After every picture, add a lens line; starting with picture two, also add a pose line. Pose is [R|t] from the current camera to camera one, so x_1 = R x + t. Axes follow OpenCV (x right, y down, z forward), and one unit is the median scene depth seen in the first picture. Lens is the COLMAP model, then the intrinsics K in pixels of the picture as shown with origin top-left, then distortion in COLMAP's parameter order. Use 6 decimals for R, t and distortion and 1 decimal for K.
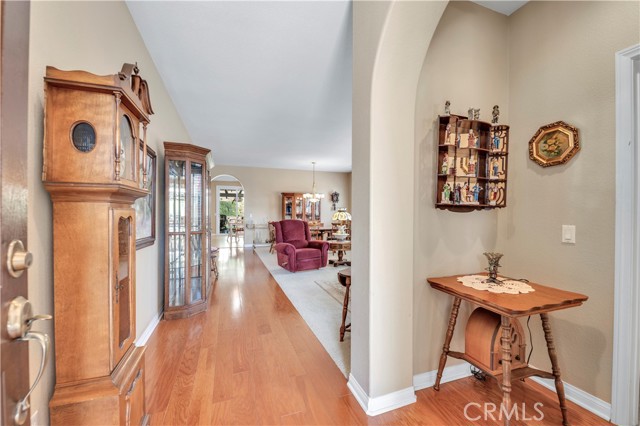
lens RADIAL K [[259.3, 0, 321.6], [0, 259.3, 213.0], [0, 0, 1]] dist [0.013046, 0.000060]
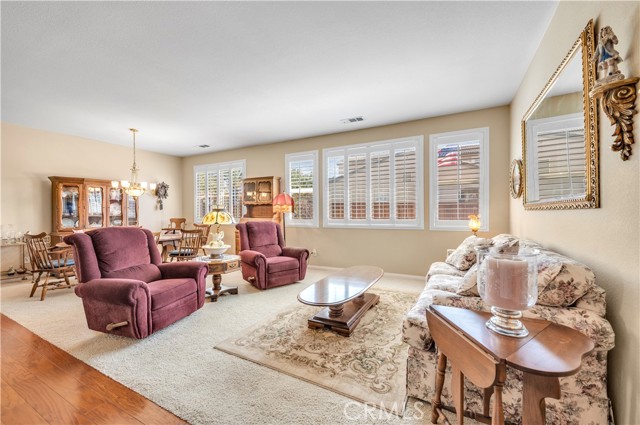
lens RADIAL K [[259.3, 0, 319.8], [0, 259.3, 212.5], [0, 0, 1]] dist [0.013046, 0.000060]
pose [[0.749687, -0.006454, 0.661761, -0.098709], [0.009536, 0.999954, -0.001051, 0.001913], [-0.661724, 0.007099, 0.749714, 0.234460]]
